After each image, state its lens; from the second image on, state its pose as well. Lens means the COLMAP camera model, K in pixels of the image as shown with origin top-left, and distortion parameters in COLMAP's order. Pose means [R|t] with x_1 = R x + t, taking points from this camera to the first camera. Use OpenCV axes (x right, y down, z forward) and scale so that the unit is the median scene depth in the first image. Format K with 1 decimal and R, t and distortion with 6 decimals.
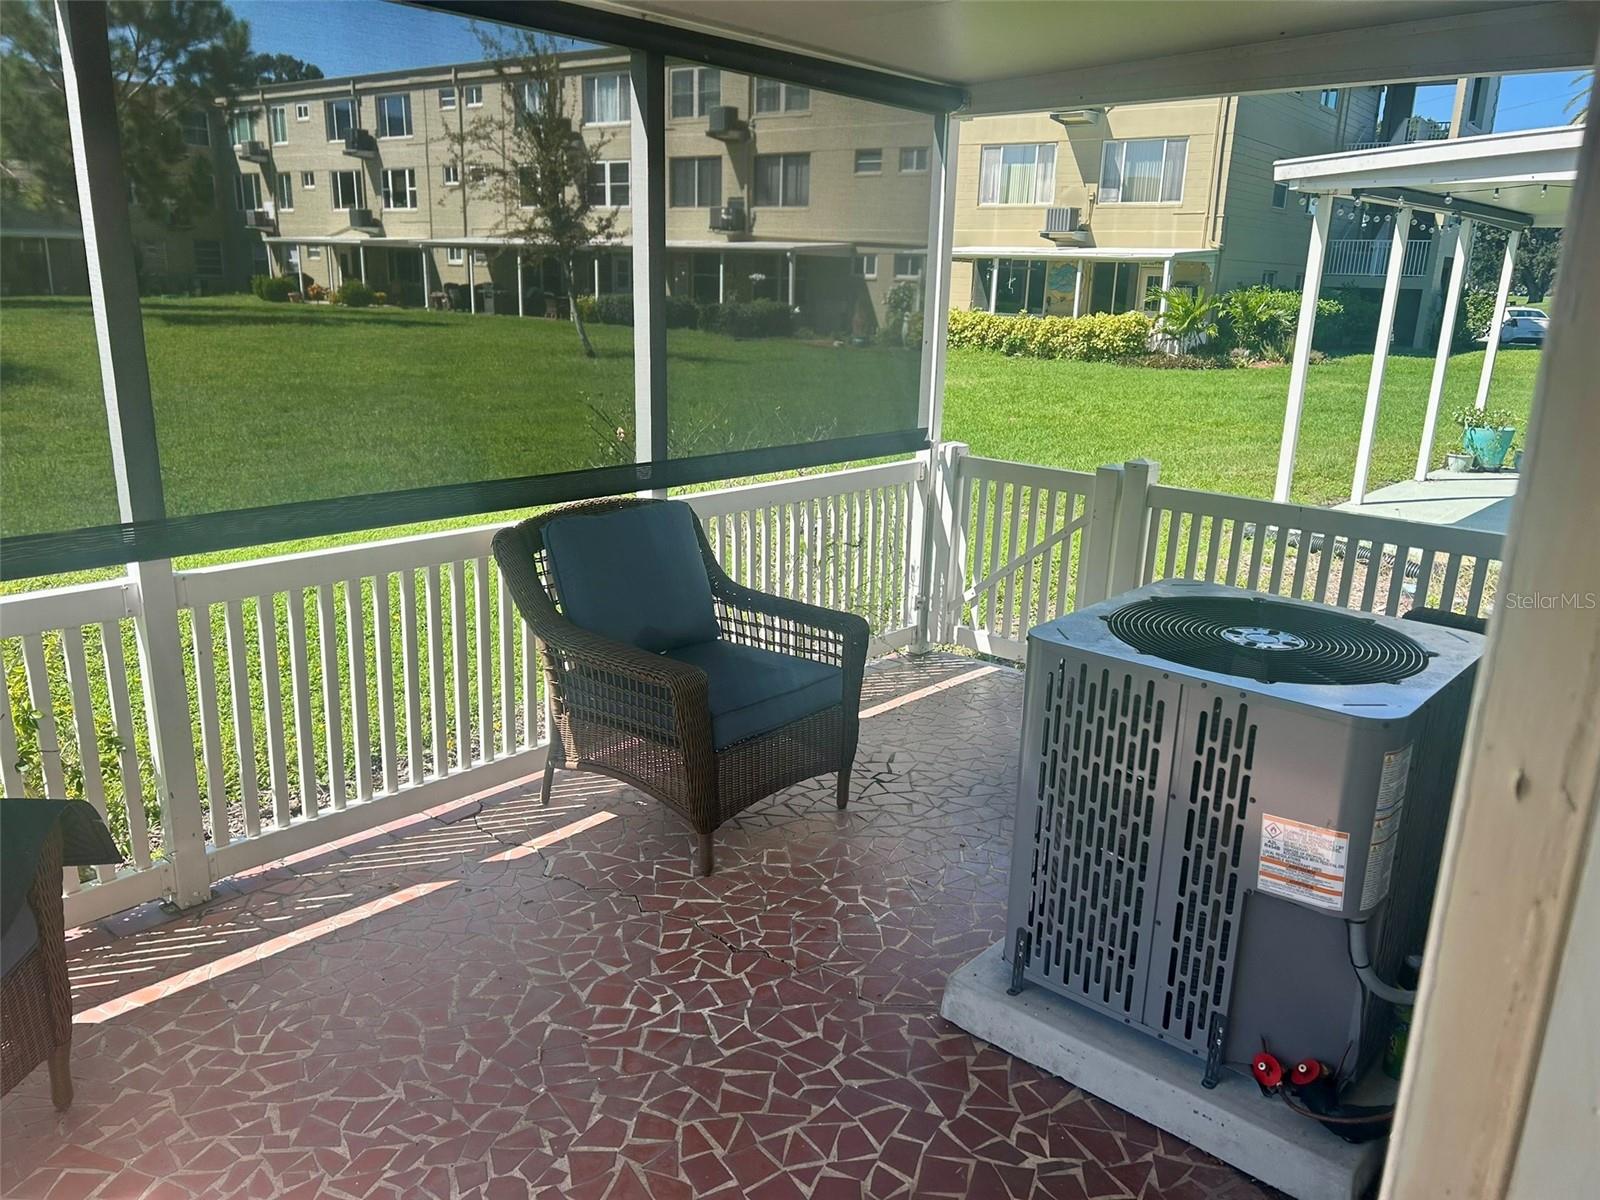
lens RADIAL K [[1212.1, 0, 801.1], [0, 1212.1, 623.9], [0, 0, 1]] dist [0.068668, -0.000567]
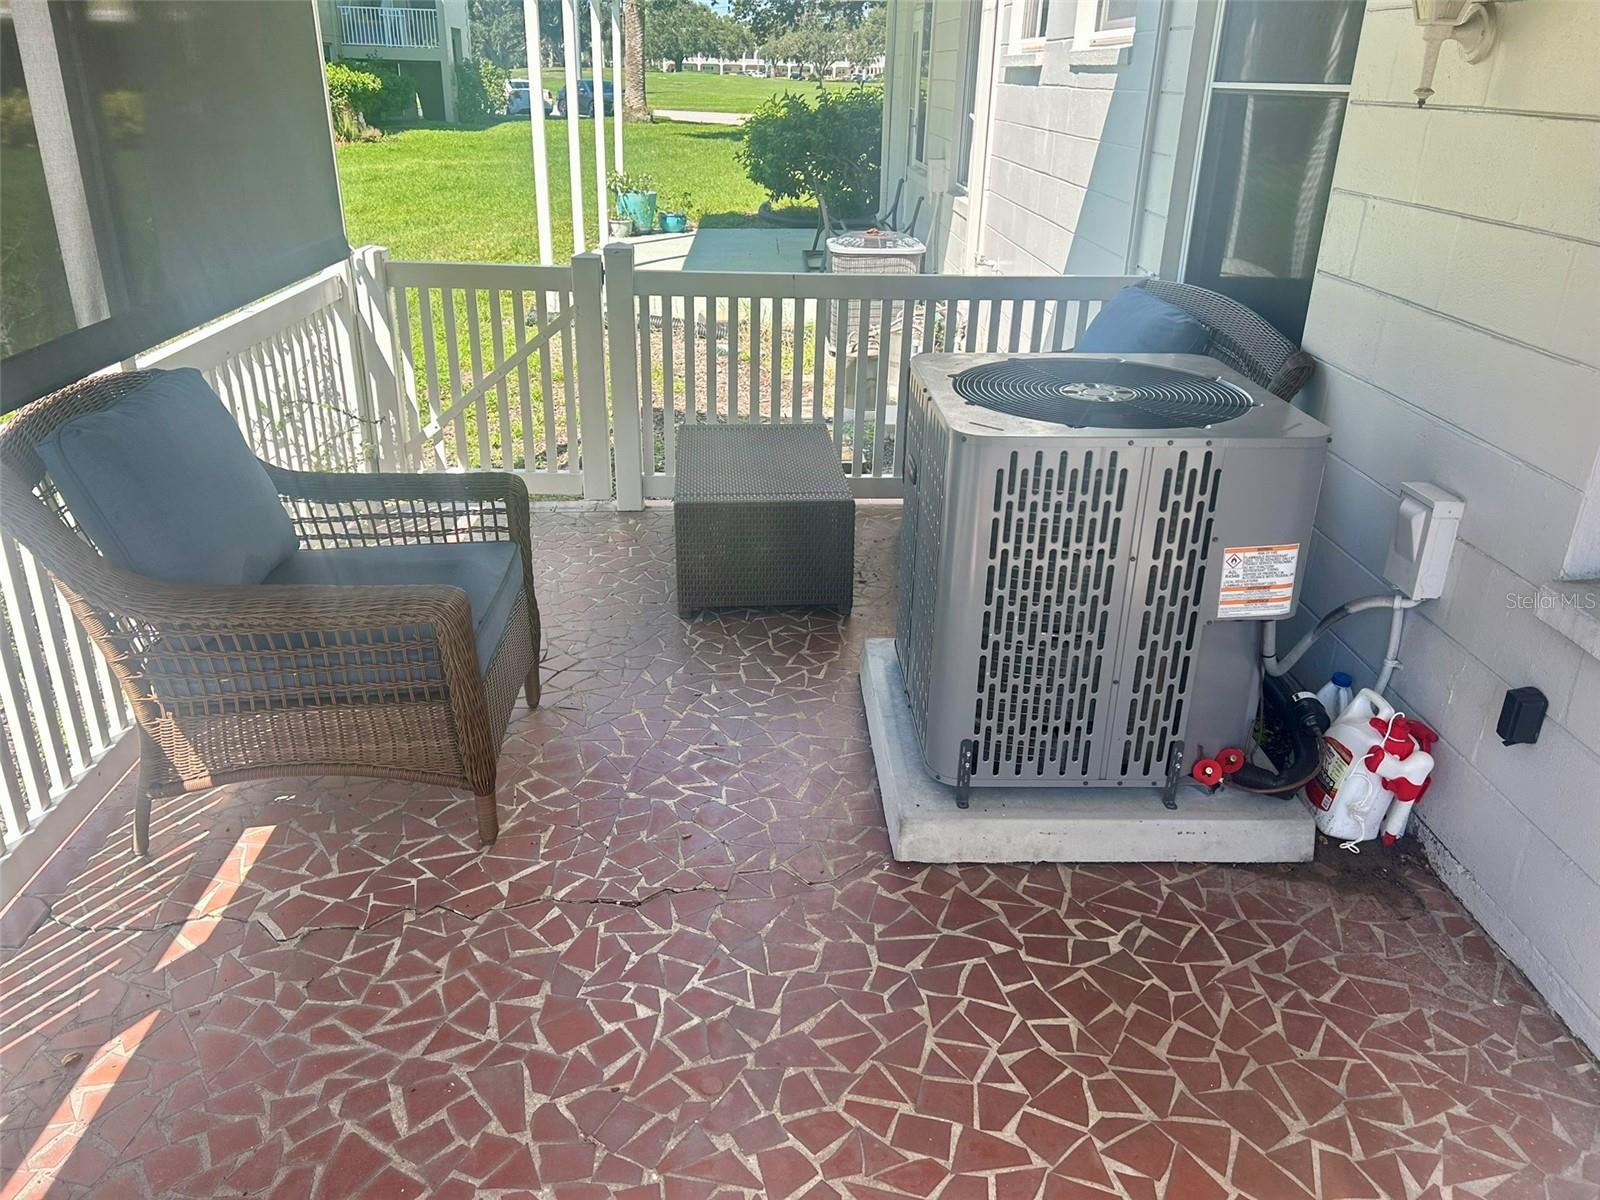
lens RADIAL K [[1206.9, 0, 800.0], [0, 1206.9, 600.0], [0, 0, 1]] dist [0.108443, -0.128999]
pose [[0.722841, -0.290696, 0.626895, -0.469030], [0.195797, 0.956191, 0.217629, -0.087499], [-0.662695, -0.034567, 0.748091, 0.369389]]
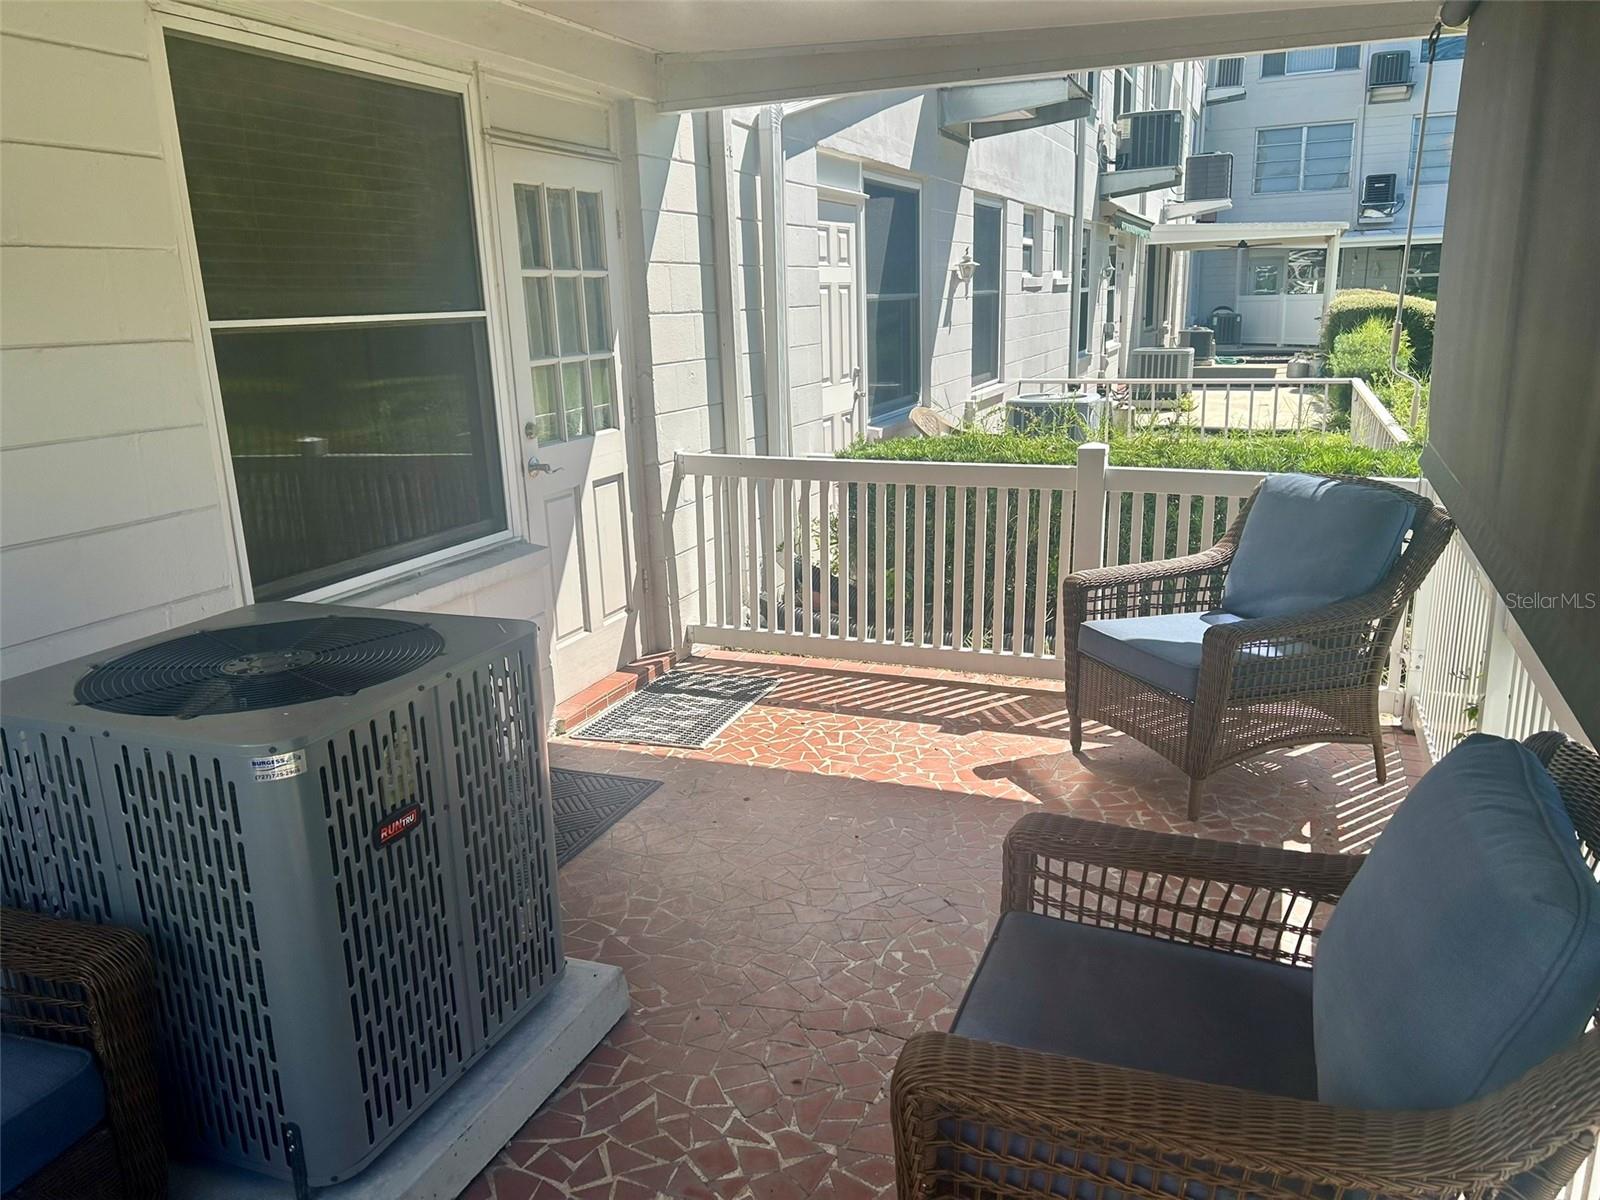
lens RADIAL K [[1206.9, 0, 800.0], [0, 1206.9, 600.0], [0, 0, 1]] dist [0.108443, -0.128999]
pose [[-0.940089, 0.085293, -0.330087, 0.288067], [-0.090931, 0.870399, 0.483877, -0.464789], [0.328579, 0.484903, -0.810497, 1.715574]]
